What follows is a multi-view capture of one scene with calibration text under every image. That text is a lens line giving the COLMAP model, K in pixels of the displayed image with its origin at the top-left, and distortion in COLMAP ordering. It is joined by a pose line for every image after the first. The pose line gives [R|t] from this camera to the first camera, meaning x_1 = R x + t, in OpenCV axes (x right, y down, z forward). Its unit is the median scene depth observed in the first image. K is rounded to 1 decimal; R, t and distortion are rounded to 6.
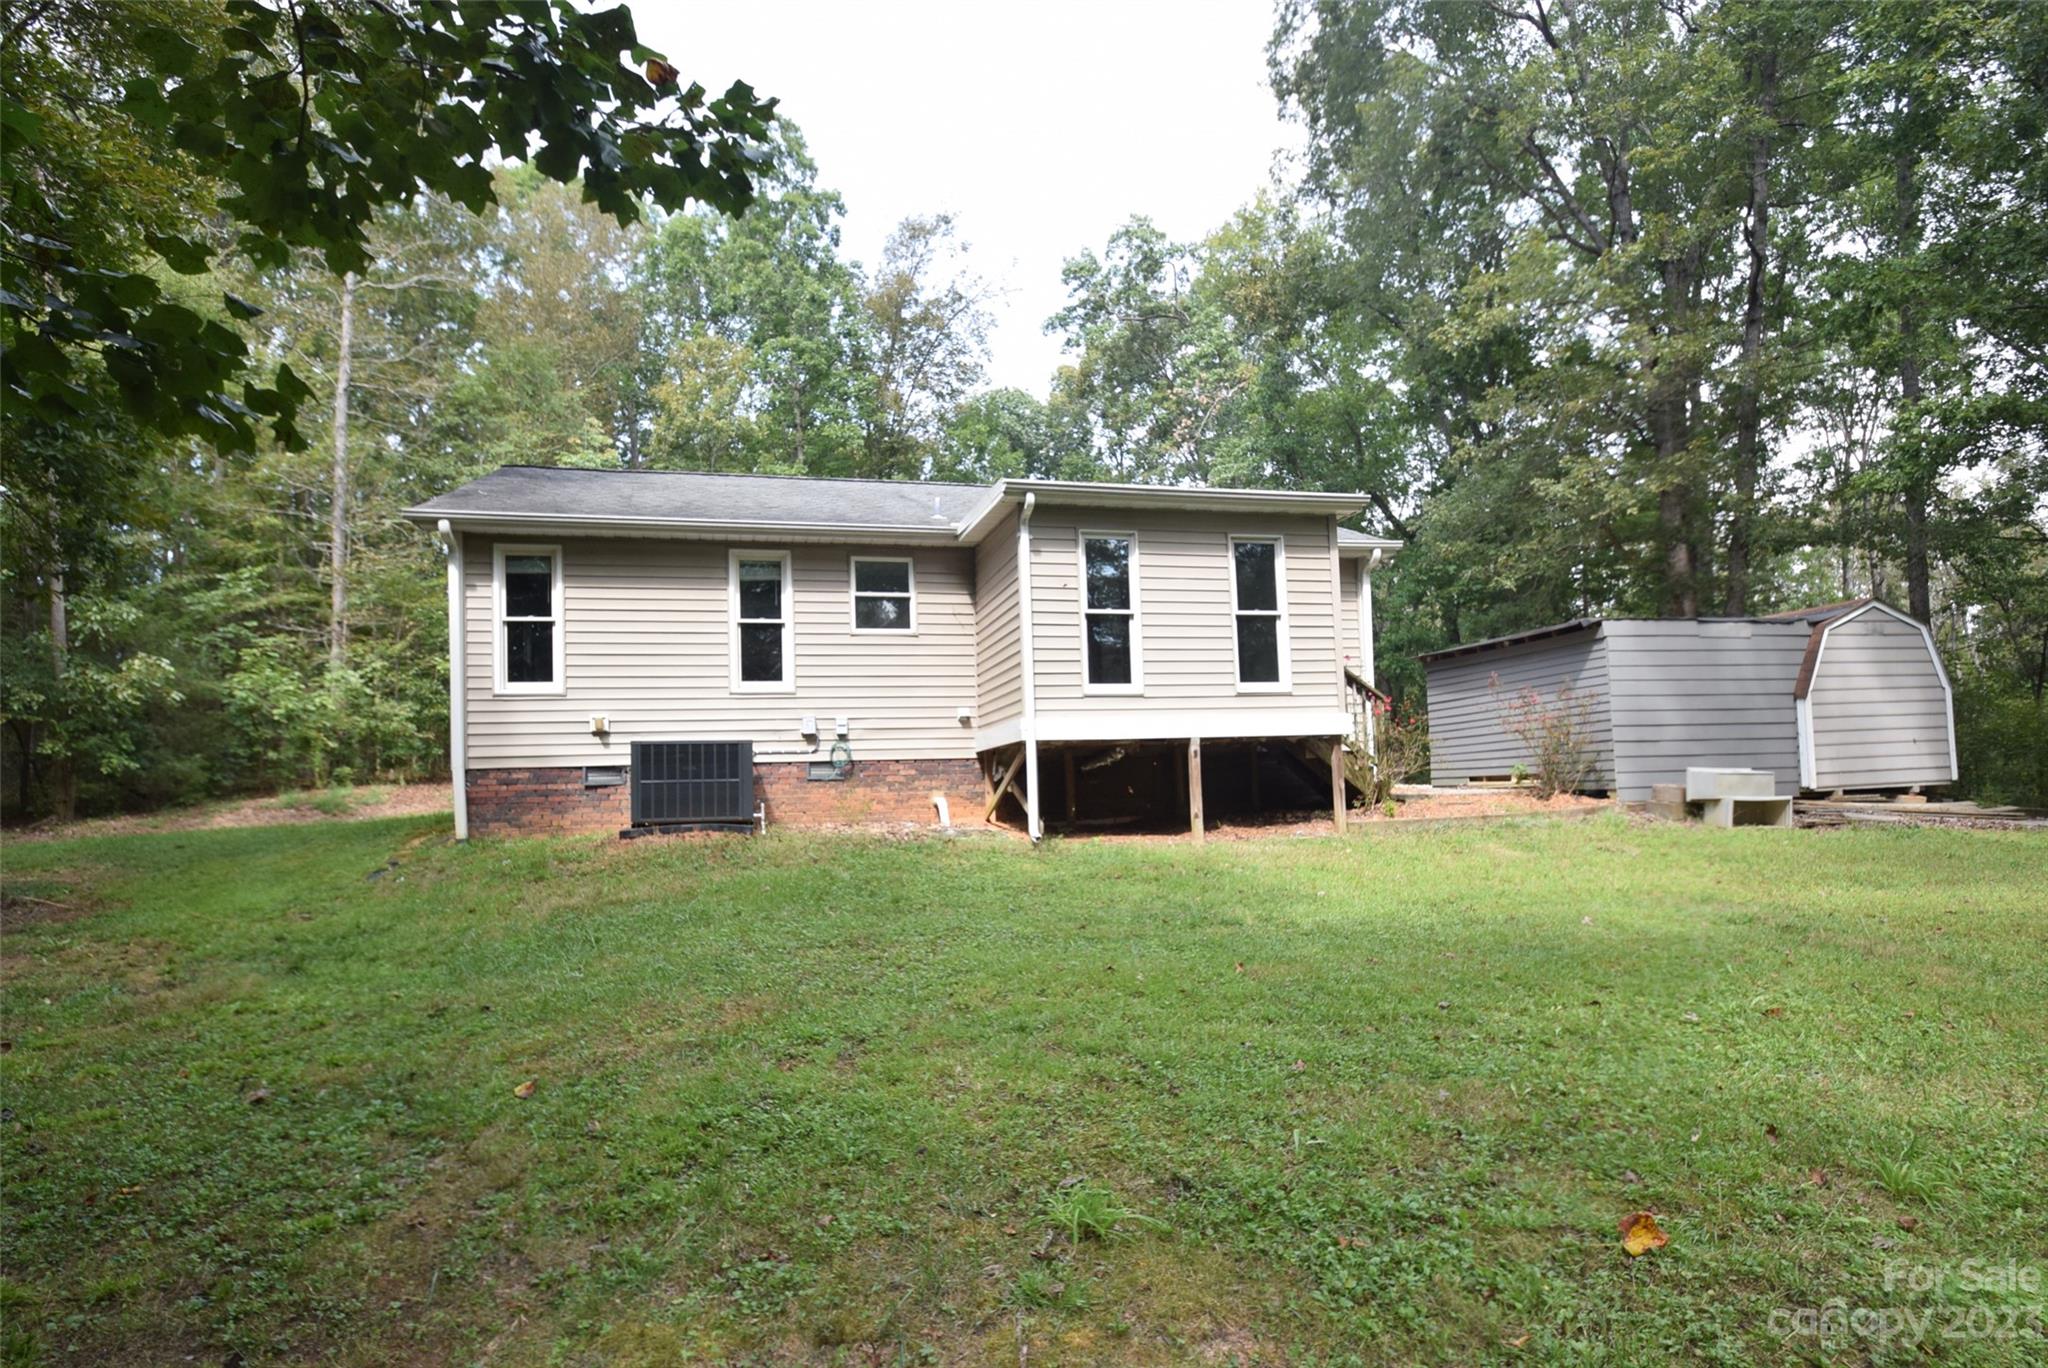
lens RADIAL K [[1074.3, 0, 1015.0], [0, 1074.3, 741.2], [0, 0, 1]] dist [-0.001474, -0.017379]
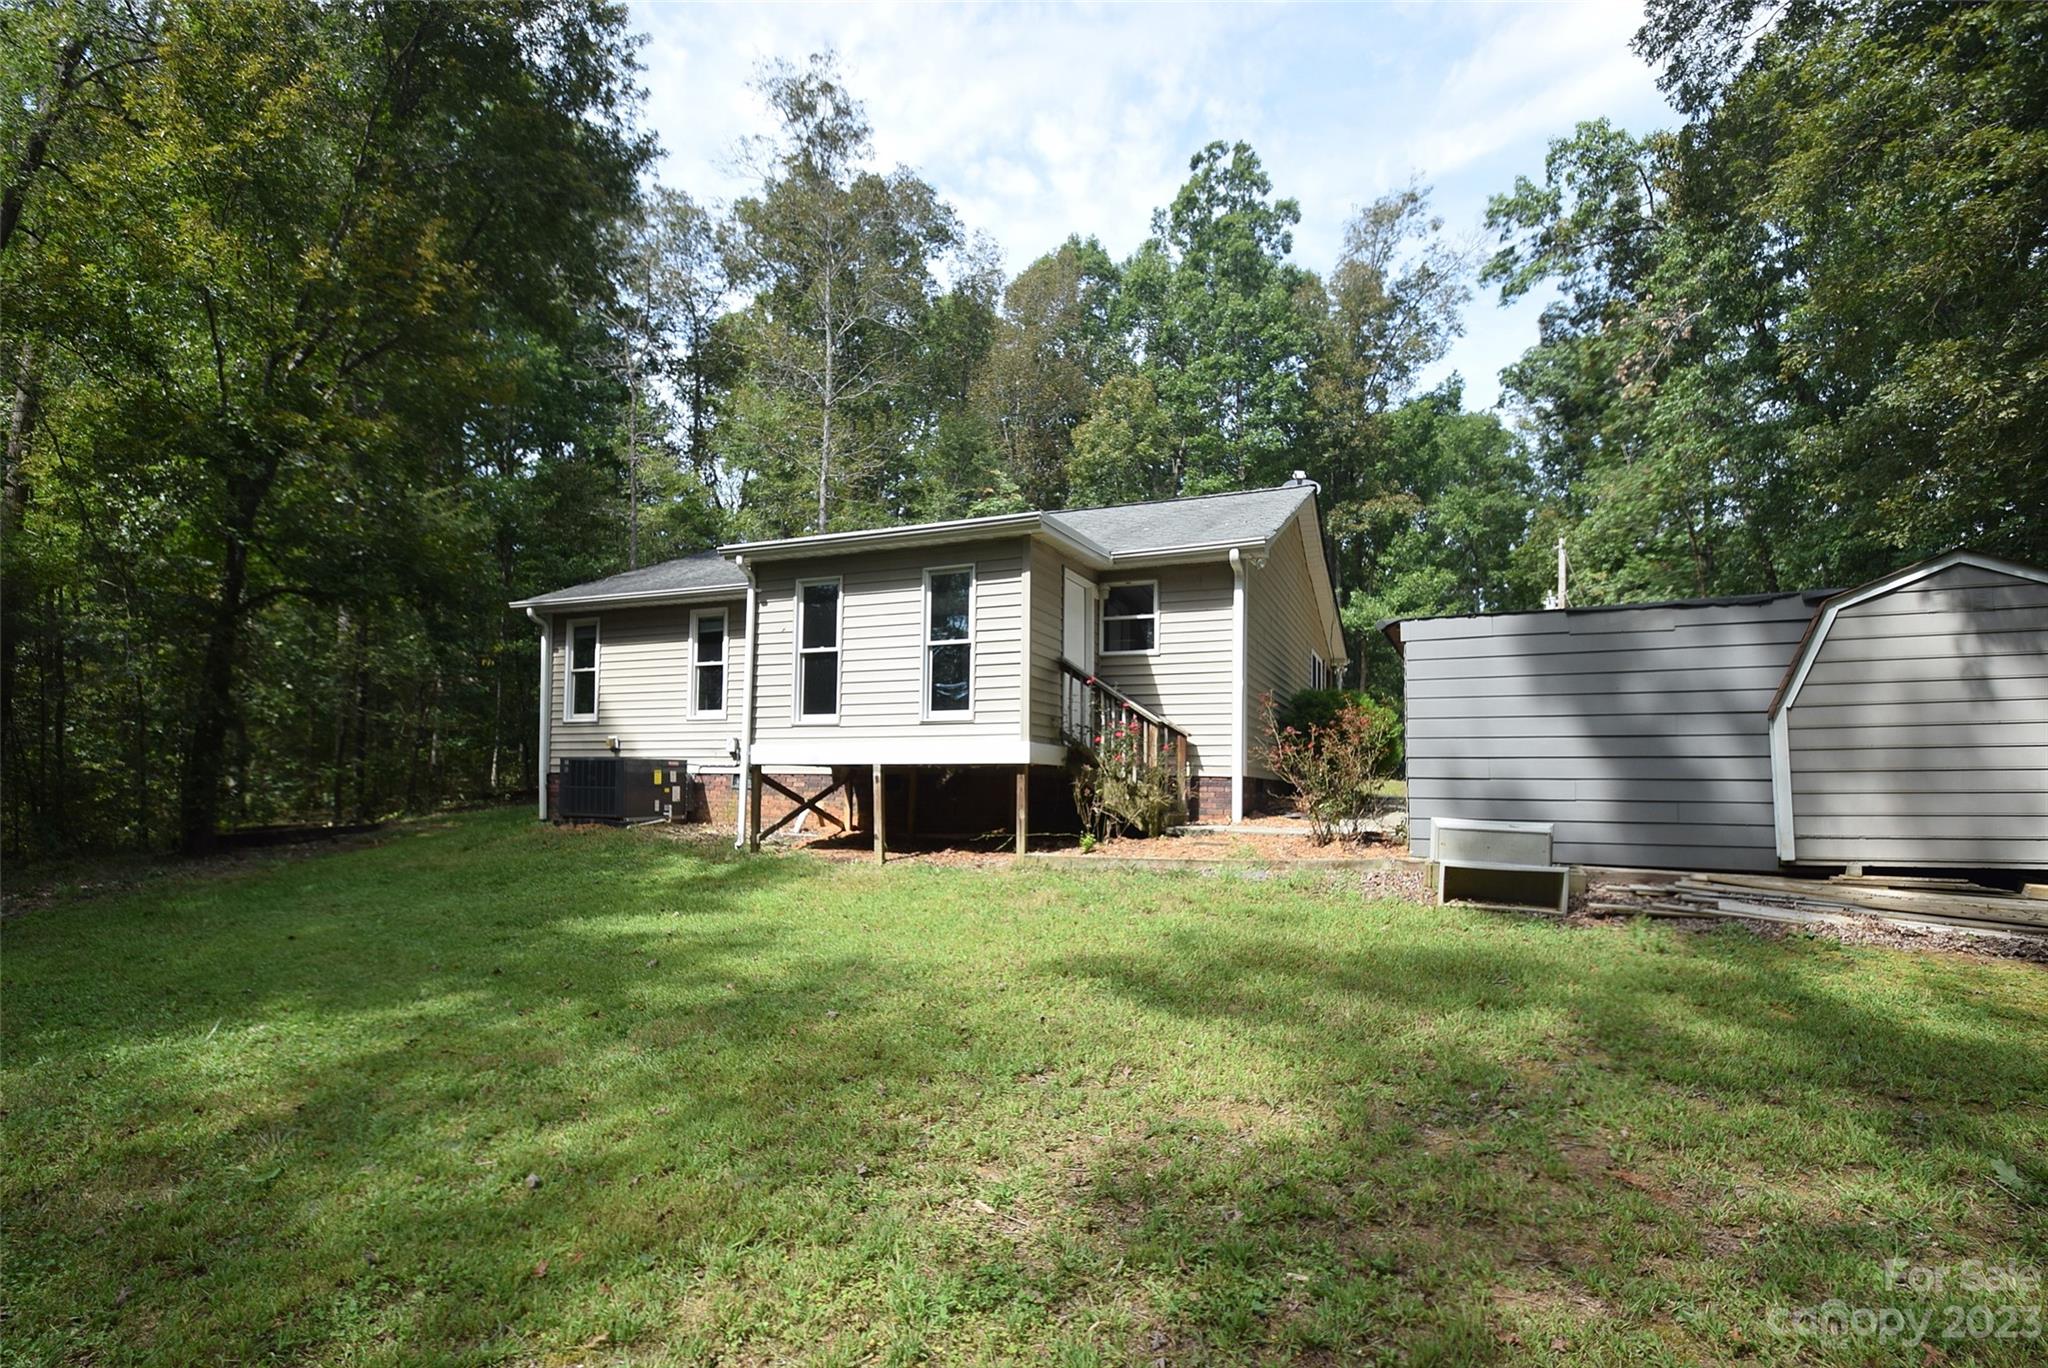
lens RADIAL K [[1032.8, 0, 1028.7], [0, 1032.8, 735.7], [0, 0, 1]] dist [-0.000502, -0.000471]
pose [[0.792032, 0.007510, -0.610433, 0.873037], [-0.004423, 0.999969, 0.006563, -0.036959], [0.610463, -0.002498, 0.792041, 0.262723]]
